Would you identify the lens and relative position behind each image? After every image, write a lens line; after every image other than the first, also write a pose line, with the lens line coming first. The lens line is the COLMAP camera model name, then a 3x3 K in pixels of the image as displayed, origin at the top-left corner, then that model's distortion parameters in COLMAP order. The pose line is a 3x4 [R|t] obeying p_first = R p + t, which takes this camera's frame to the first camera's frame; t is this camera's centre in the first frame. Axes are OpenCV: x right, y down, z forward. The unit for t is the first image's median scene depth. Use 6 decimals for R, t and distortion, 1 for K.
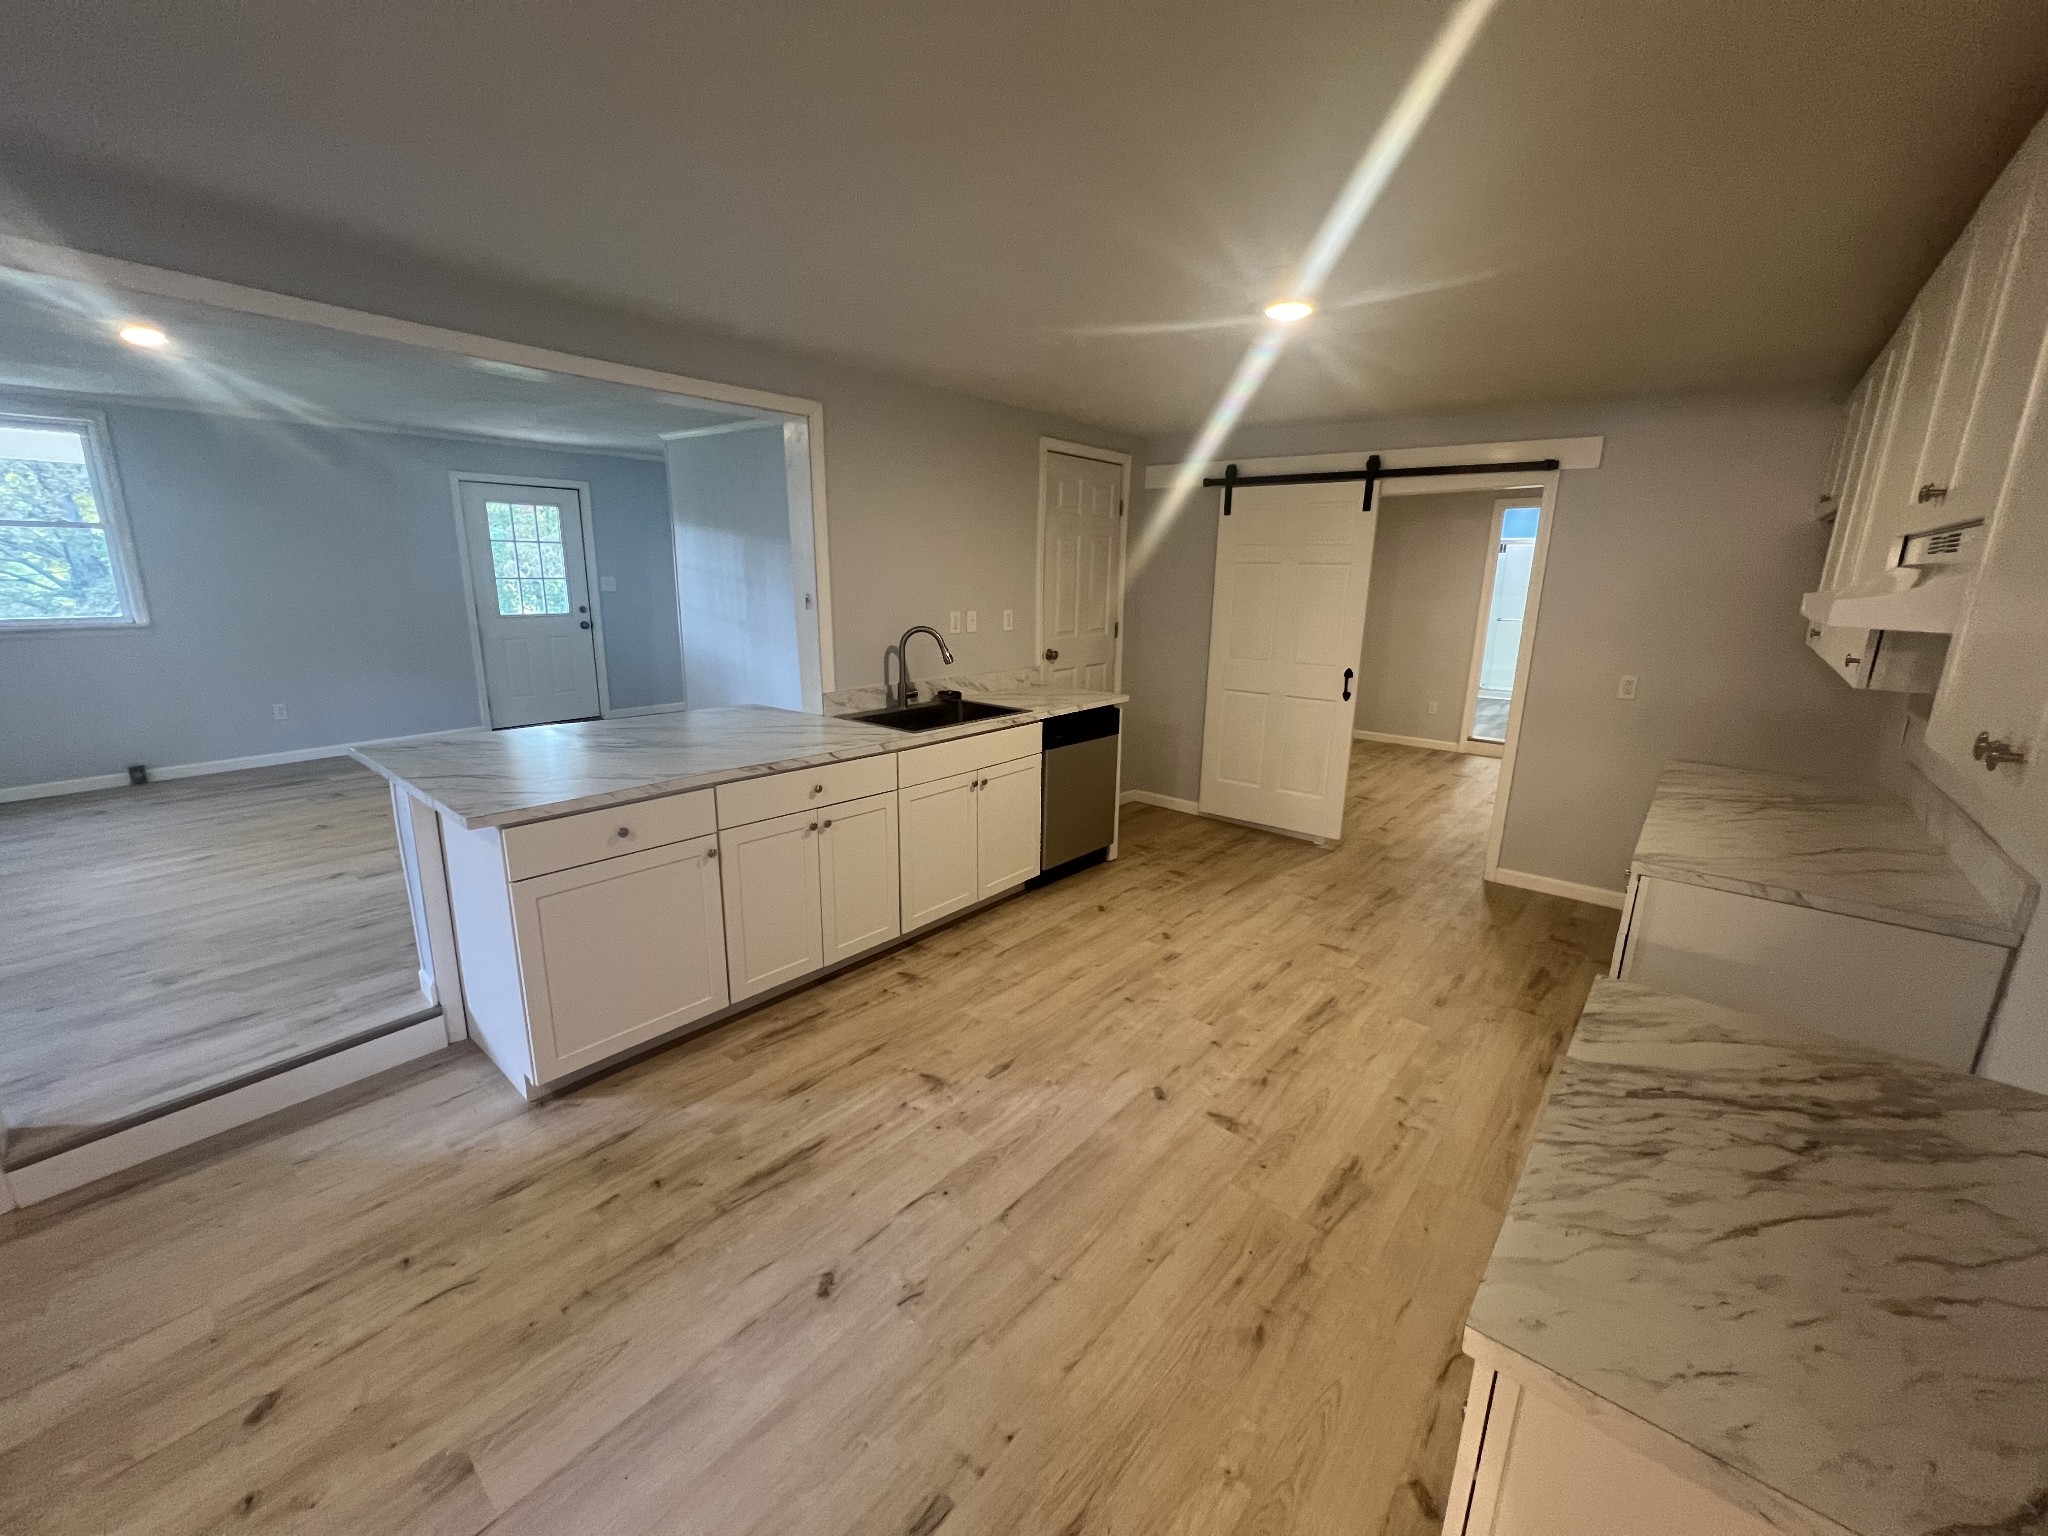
lens RADIAL K [[809.5, 0, 1024.0], [0, 809.5, 768.0], [0, 0, 1]] dist [-0.001114, 0.000070]
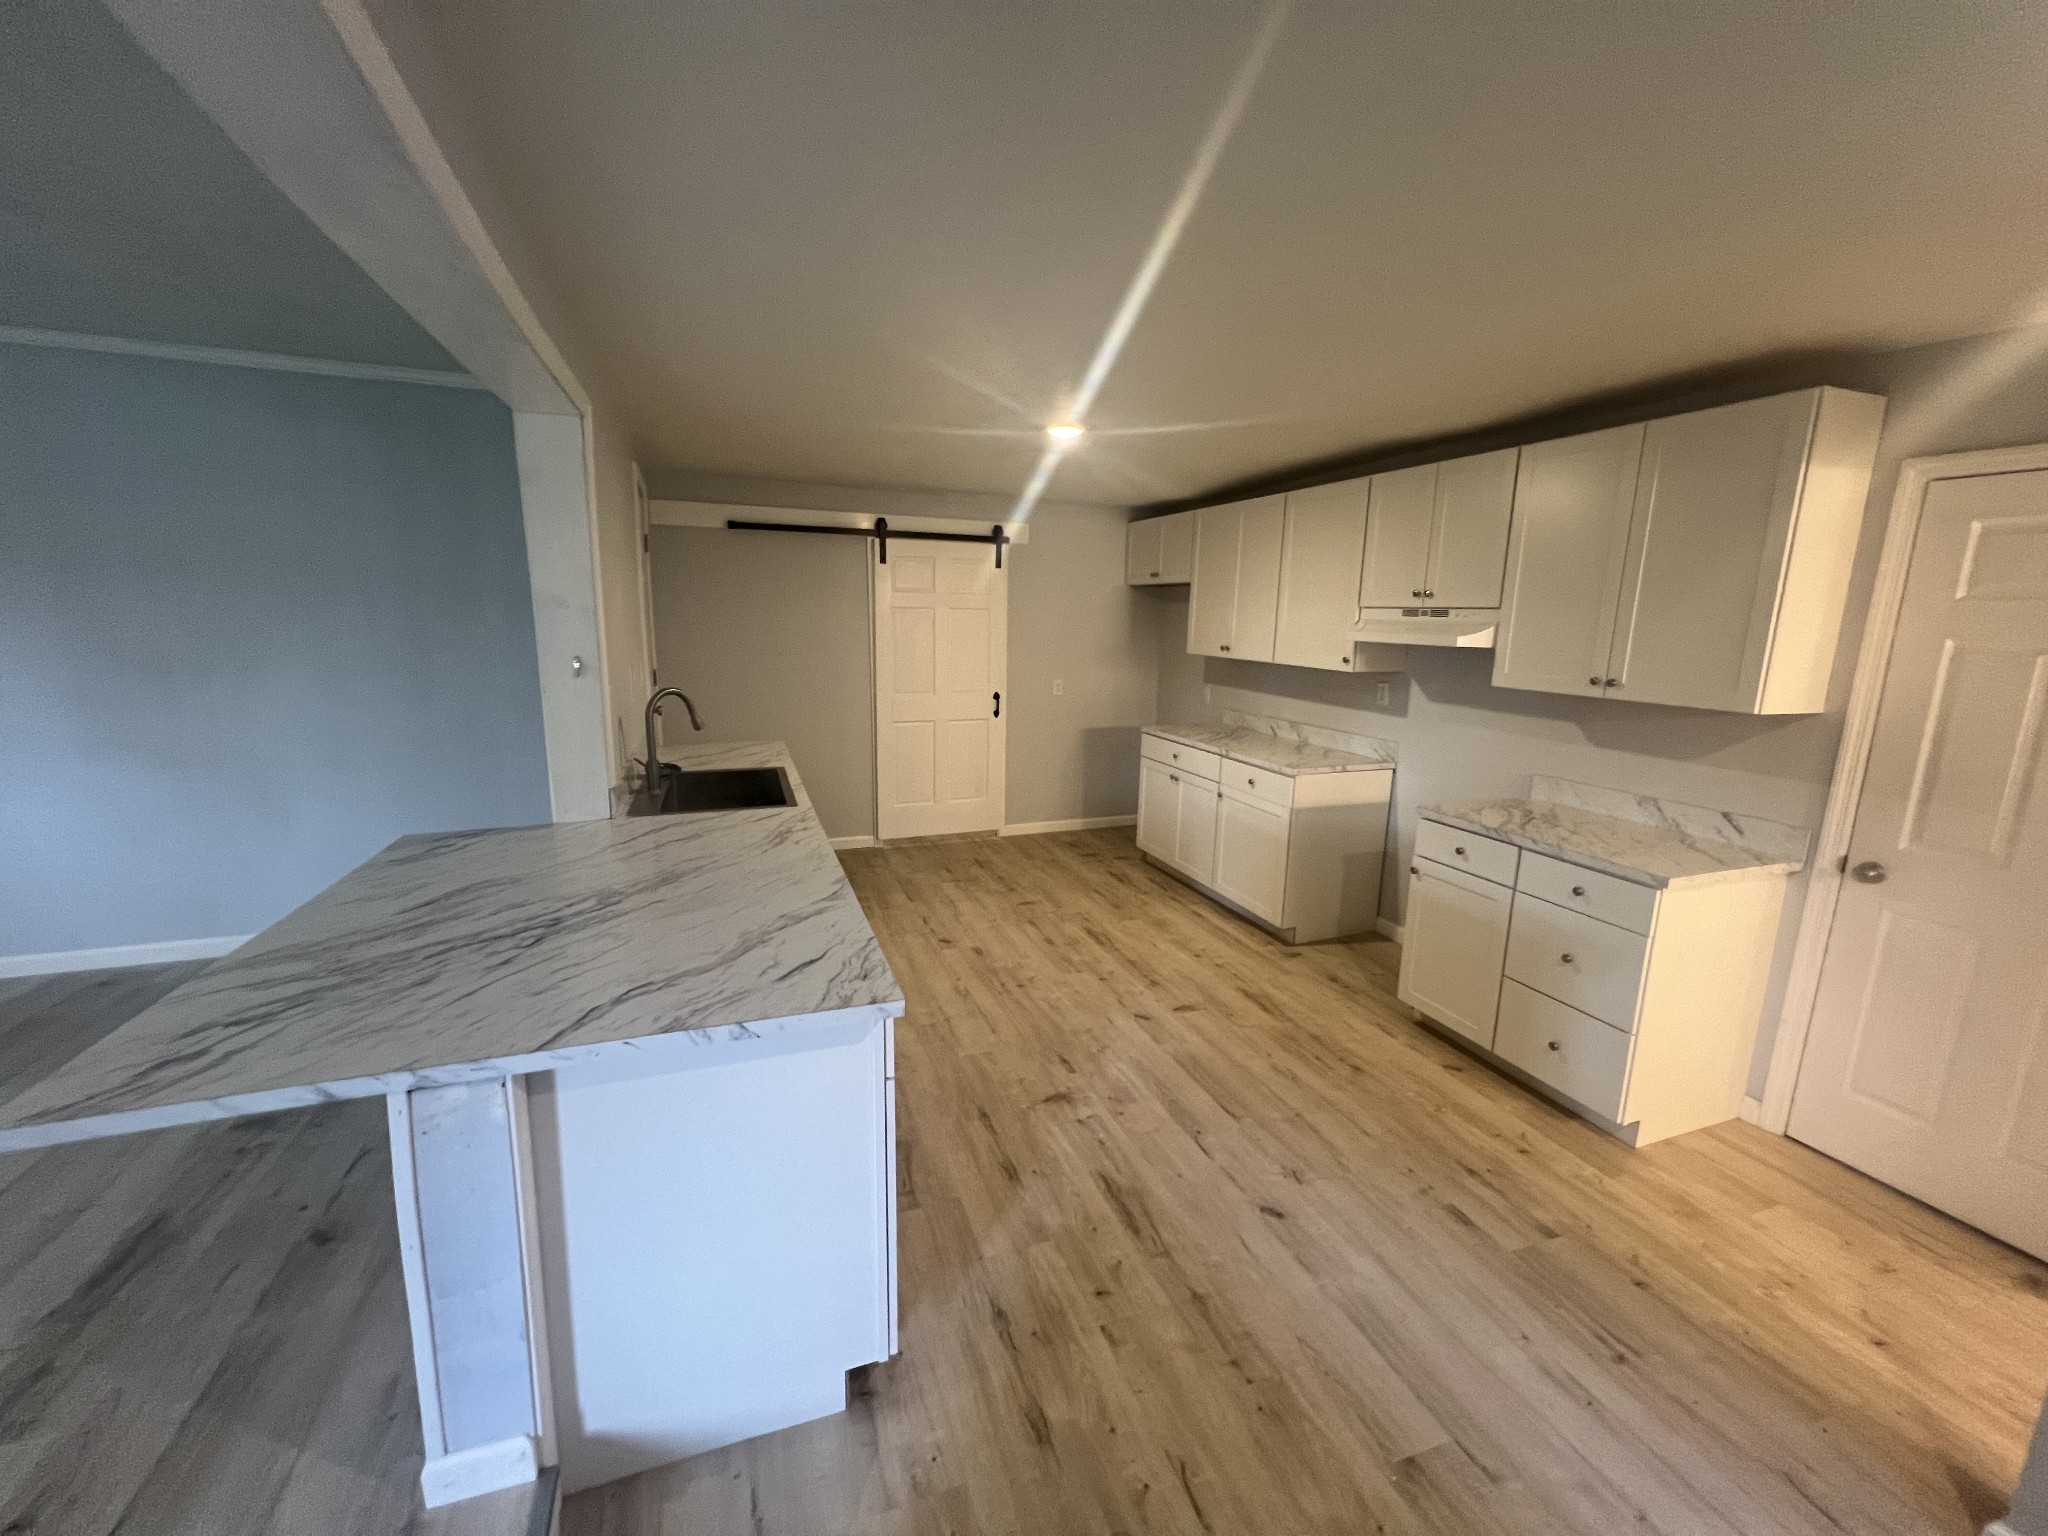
lens RADIAL K [[815.6, 0, 1021.5], [0, 815.6, 767.4], [0, 0, 1]] dist [-0.001806, 0.000183]
pose [[0.502484, -0.171378, 0.847431, -0.830395], [0.197838, 0.976943, 0.080261, -0.115274], [-0.841647, 0.127325, 0.524803, 0.360169]]
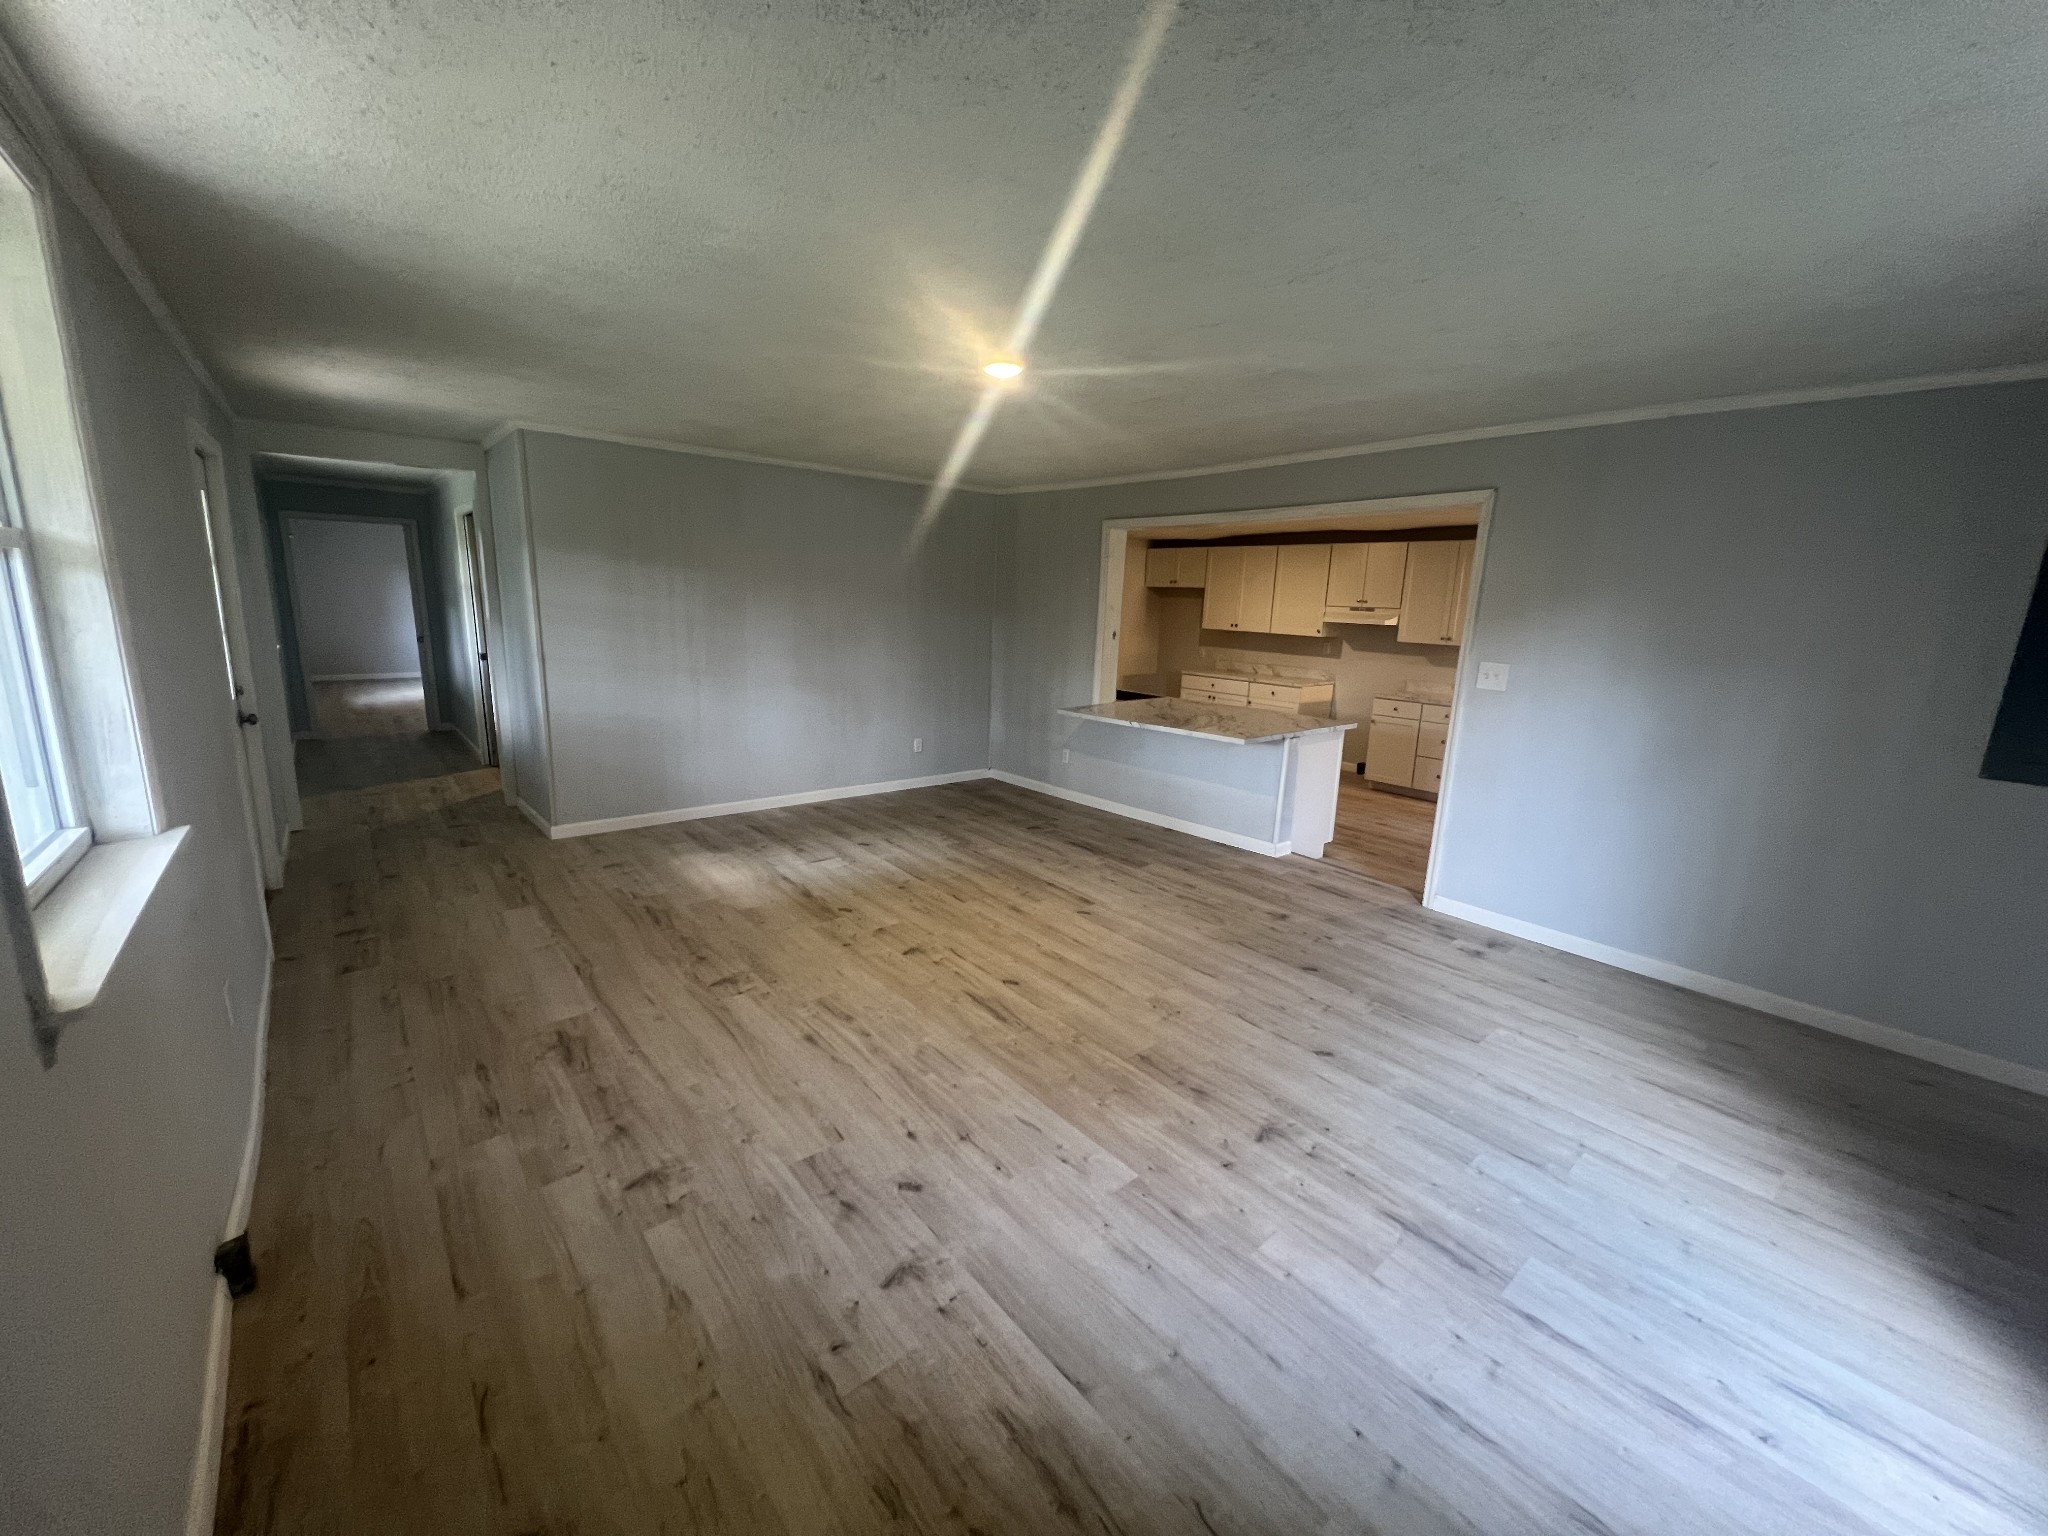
lens RADIAL K [[815.6, 0, 1021.5], [0, 815.6, 767.4], [0, 0, 1]] dist [-0.001806, 0.000183]
pose [[0.187864, -0.217688, 0.957768, -2.349196], [0.209283, 0.961608, 0.177510, -0.332828], [-0.959639, 0.167097, 0.226210, 1.011360]]
